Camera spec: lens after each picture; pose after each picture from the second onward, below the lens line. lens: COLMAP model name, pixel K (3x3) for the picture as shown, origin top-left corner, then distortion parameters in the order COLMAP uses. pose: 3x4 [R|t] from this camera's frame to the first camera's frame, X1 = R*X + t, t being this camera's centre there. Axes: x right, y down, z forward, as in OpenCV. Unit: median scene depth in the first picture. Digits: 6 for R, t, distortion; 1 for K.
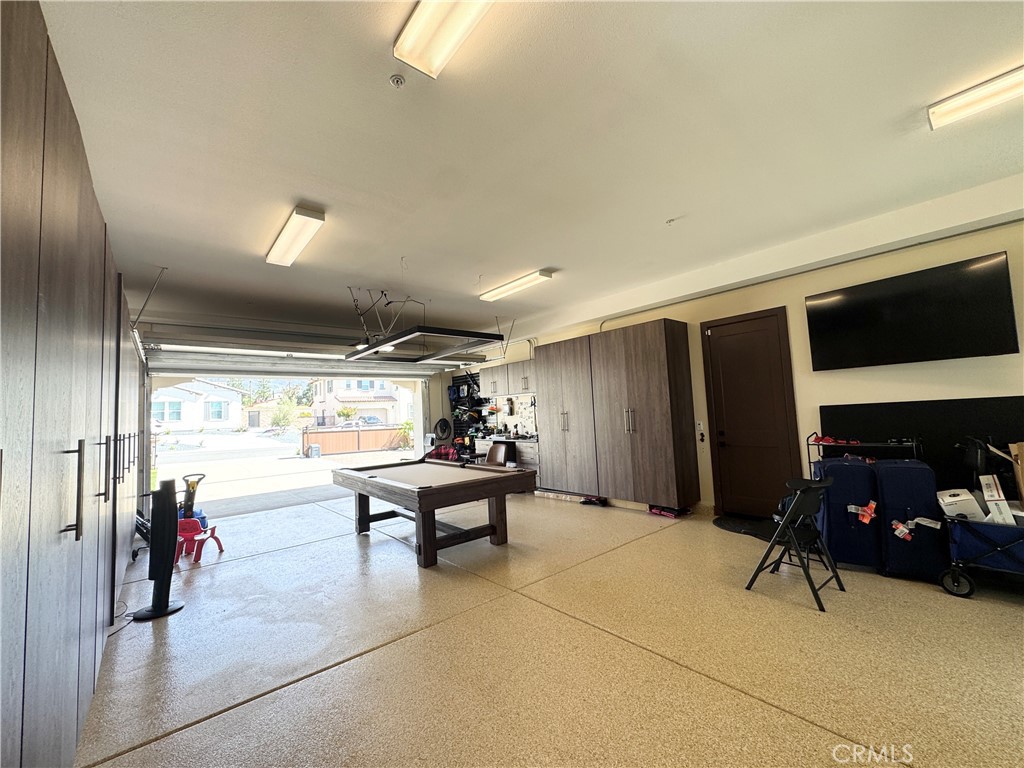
lens RADIAL K [[409.1, 0, 510.9], [0, 409.1, 385.6], [0, 0, 1]] dist [-0.006509, 0.001289]
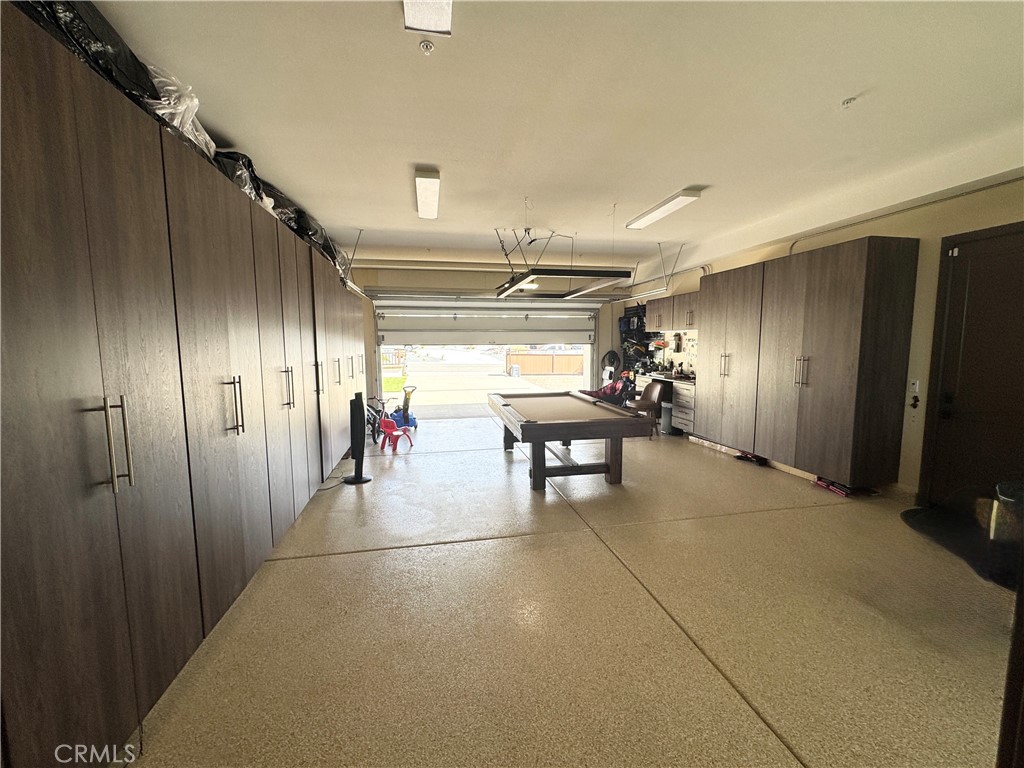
lens RADIAL K [[409.1, 0, 509.4], [0, 409.1, 383.8], [0, 0, 1]] dist [-0.006509, 0.001289]
pose [[0.874455, 0.089718, -0.476737, 0.157932], [-0.002504, 0.983571, 0.180506, -0.030715], [0.485100, -0.156651, 0.860313, 0.024218]]
